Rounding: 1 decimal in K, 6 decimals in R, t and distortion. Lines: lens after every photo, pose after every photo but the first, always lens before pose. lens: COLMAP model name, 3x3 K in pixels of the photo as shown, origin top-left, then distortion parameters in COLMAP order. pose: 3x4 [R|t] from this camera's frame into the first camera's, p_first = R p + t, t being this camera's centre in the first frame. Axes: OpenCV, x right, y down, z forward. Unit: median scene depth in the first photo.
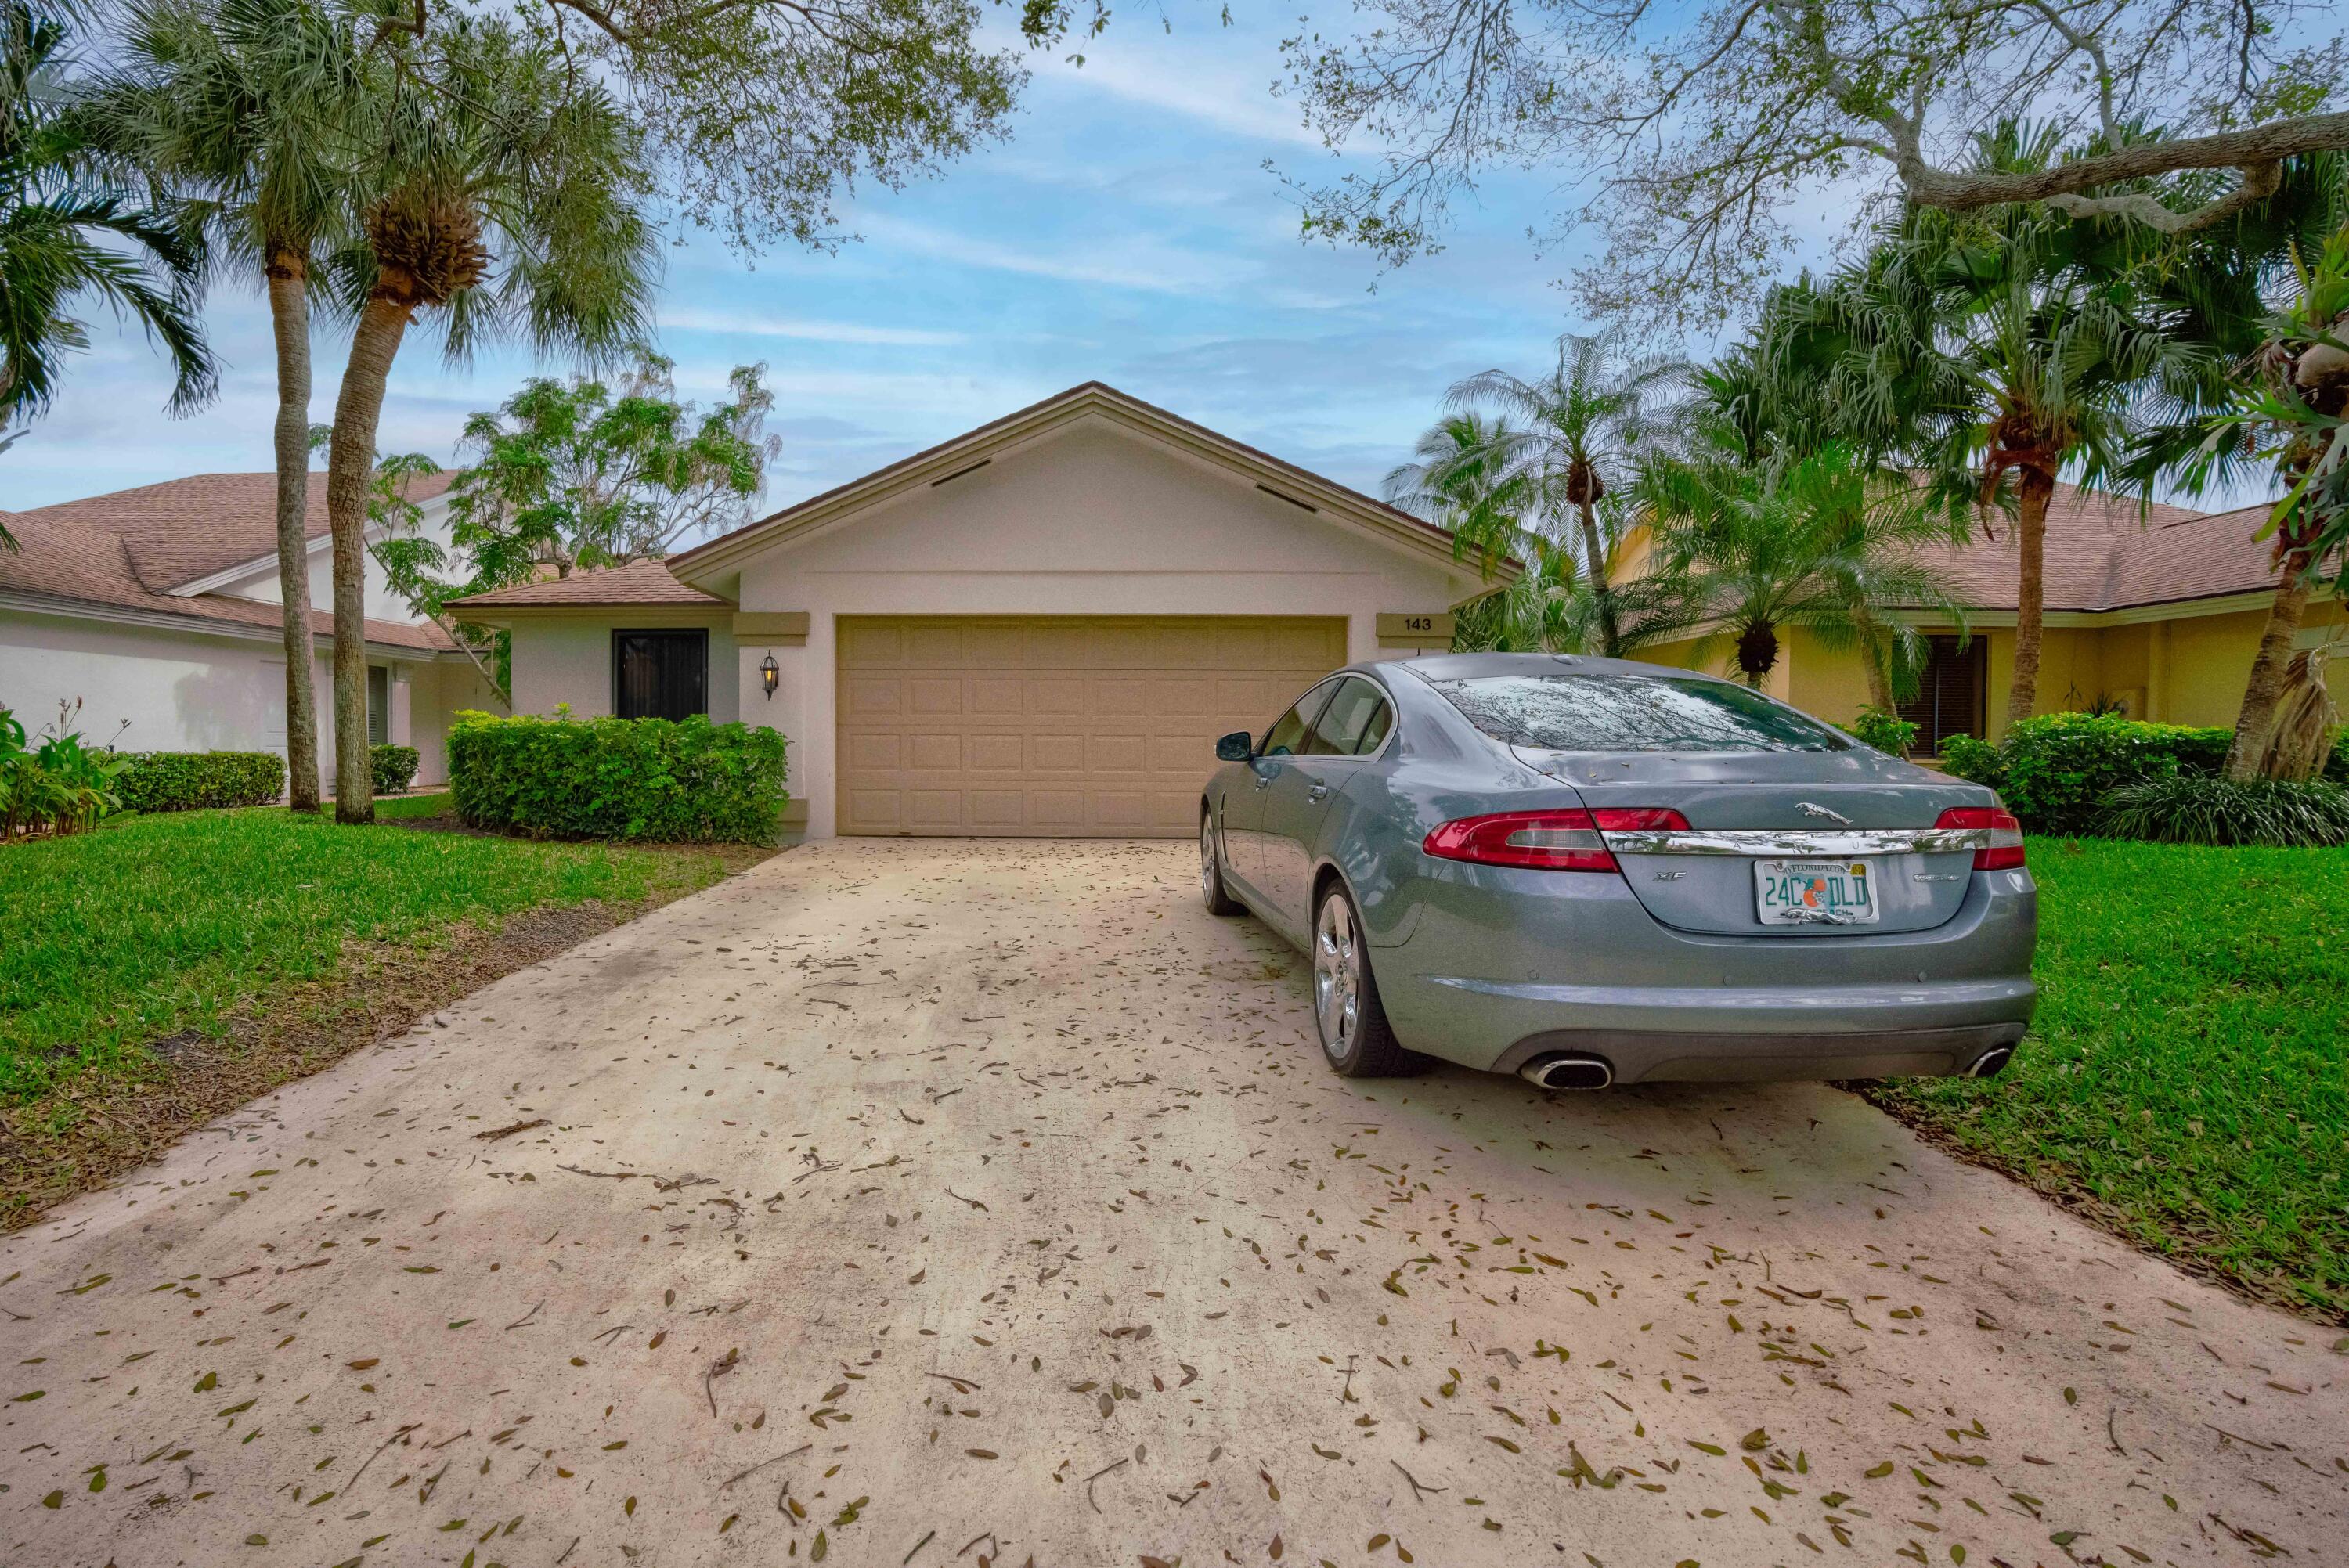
lens RADIAL K [[1065.7, 0, 1171.5], [0, 1065.7, 792.6], [0, 0, 1]] dist [-0.067868, 0.025484]
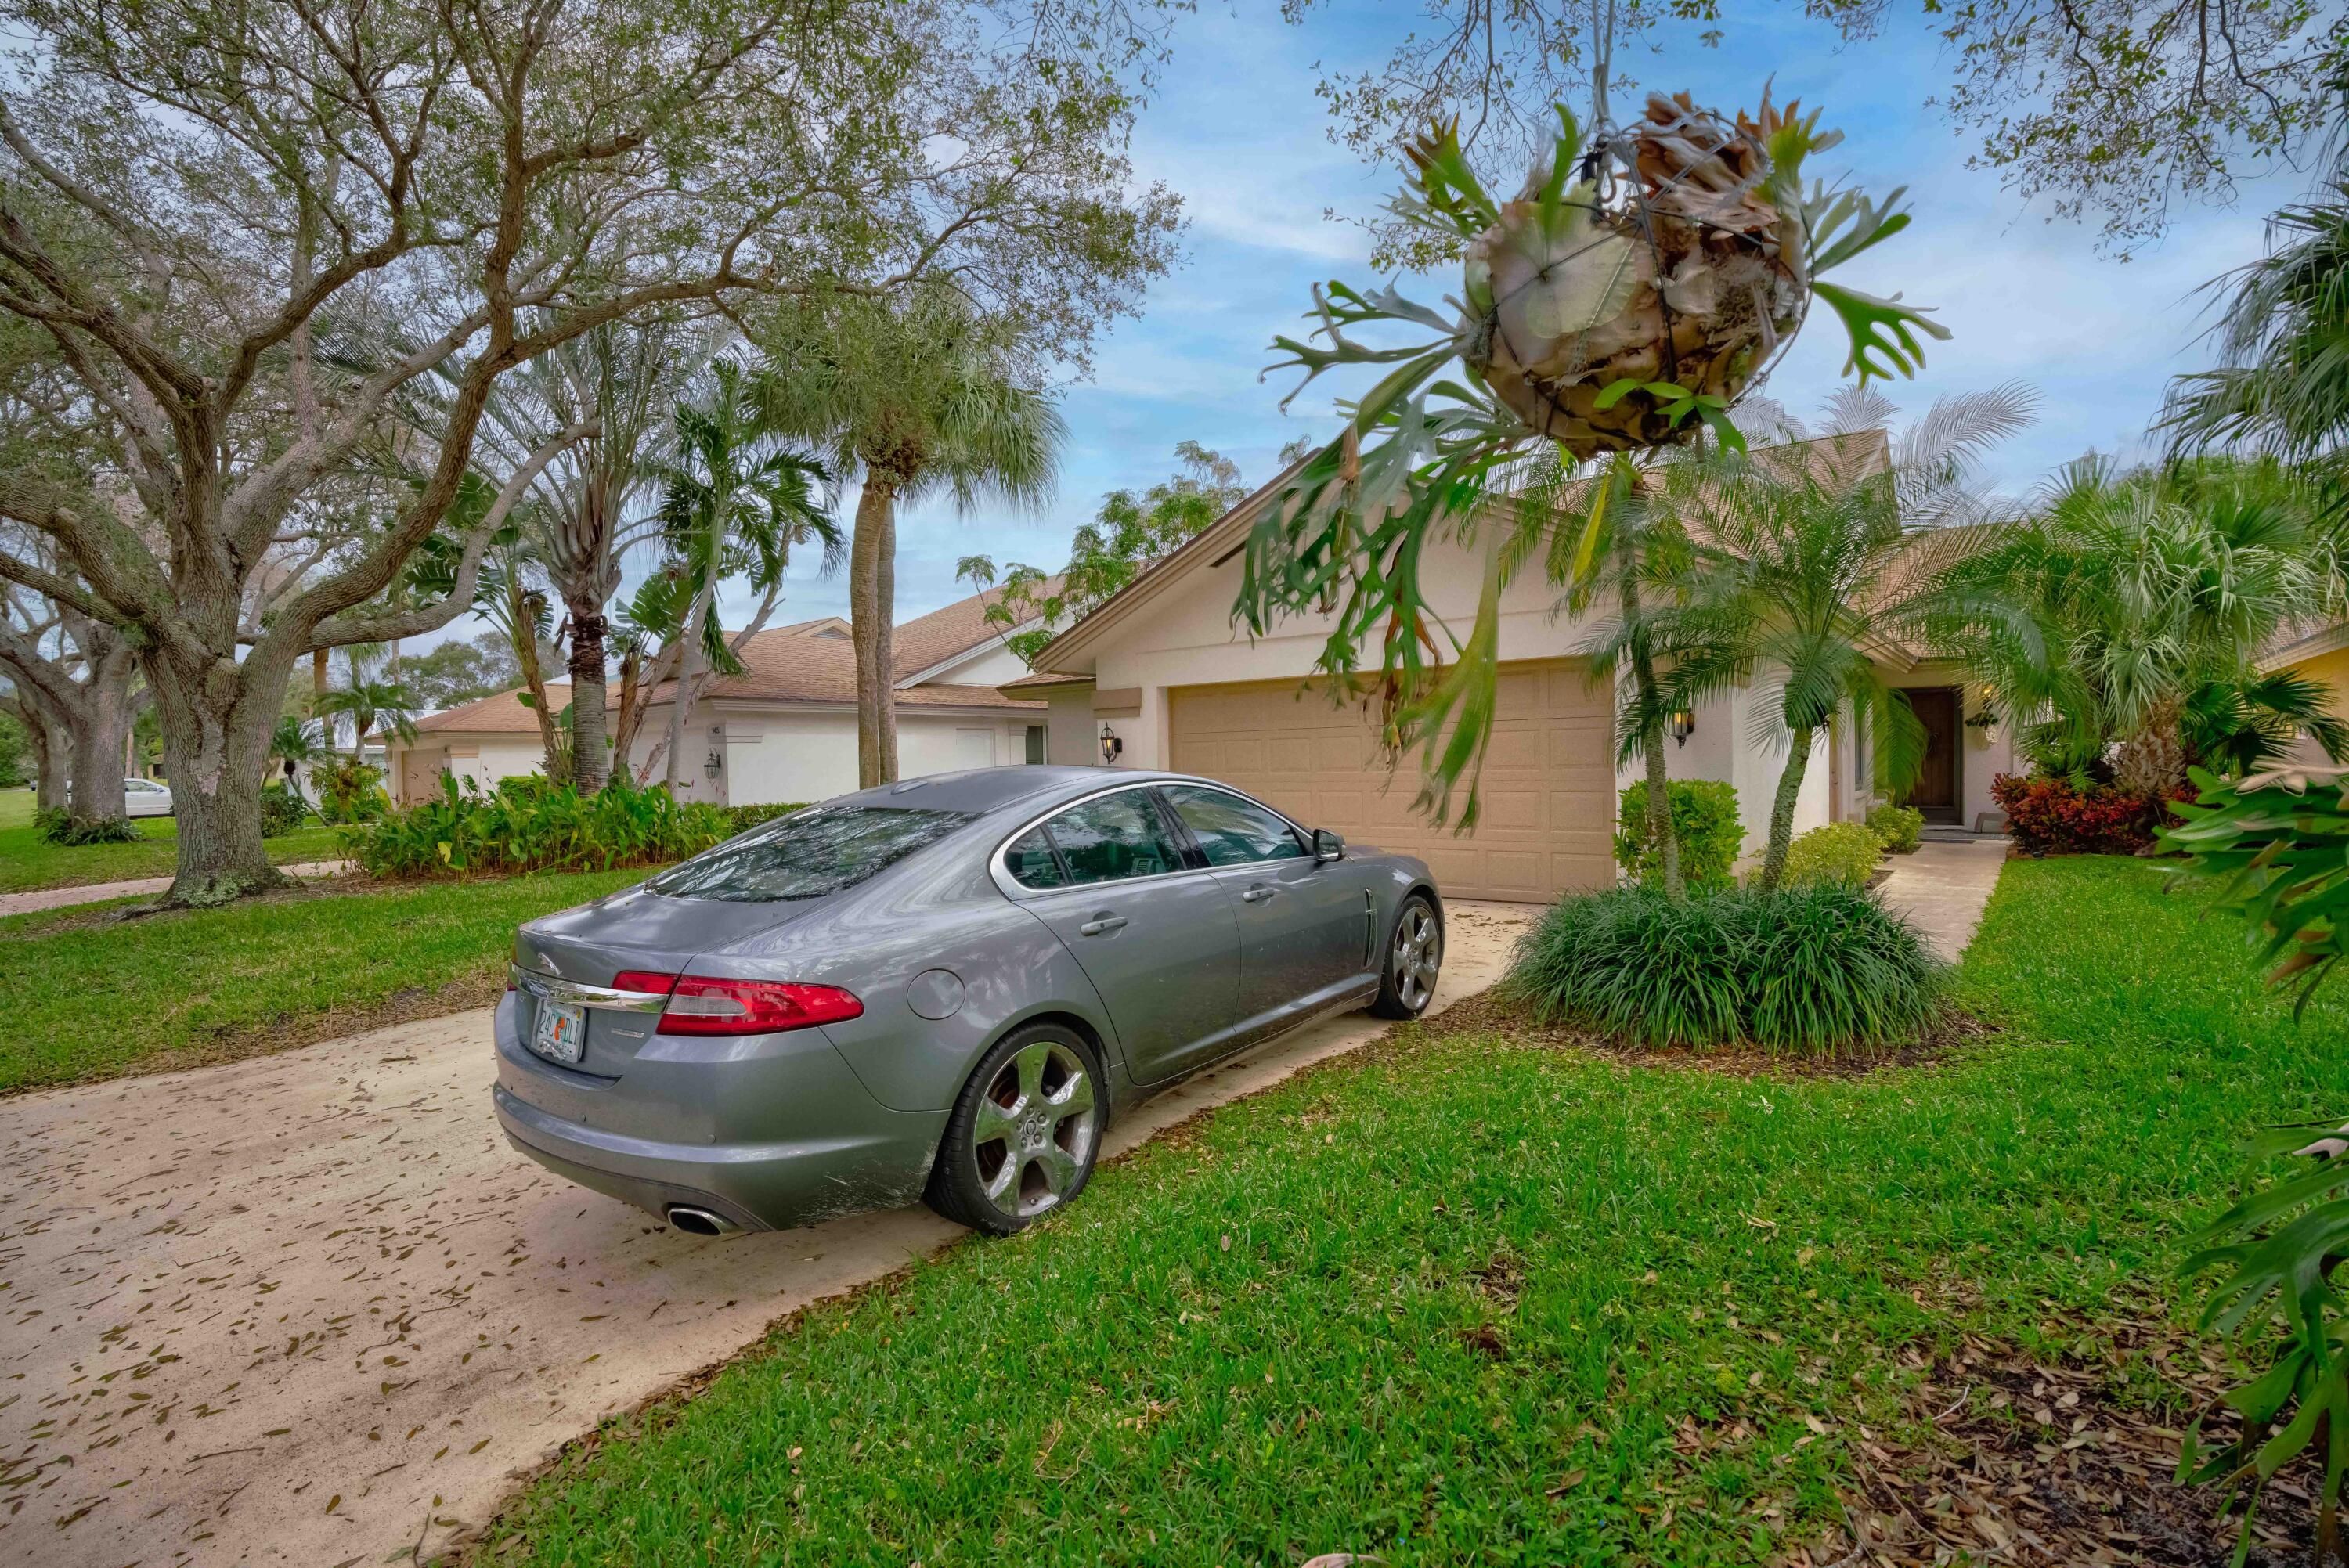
lens RADIAL K [[1065.7, 0, 1171.5], [0, 1065.7, 792.6], [0, 0, 1]] dist [-0.067868, 0.025484]
pose [[0.783344, -0.003283, -0.621580, 1.980620], [-0.010510, 0.999773, -0.018525, -0.163517], [0.621500, 0.021044, 0.783132, 0.513529]]
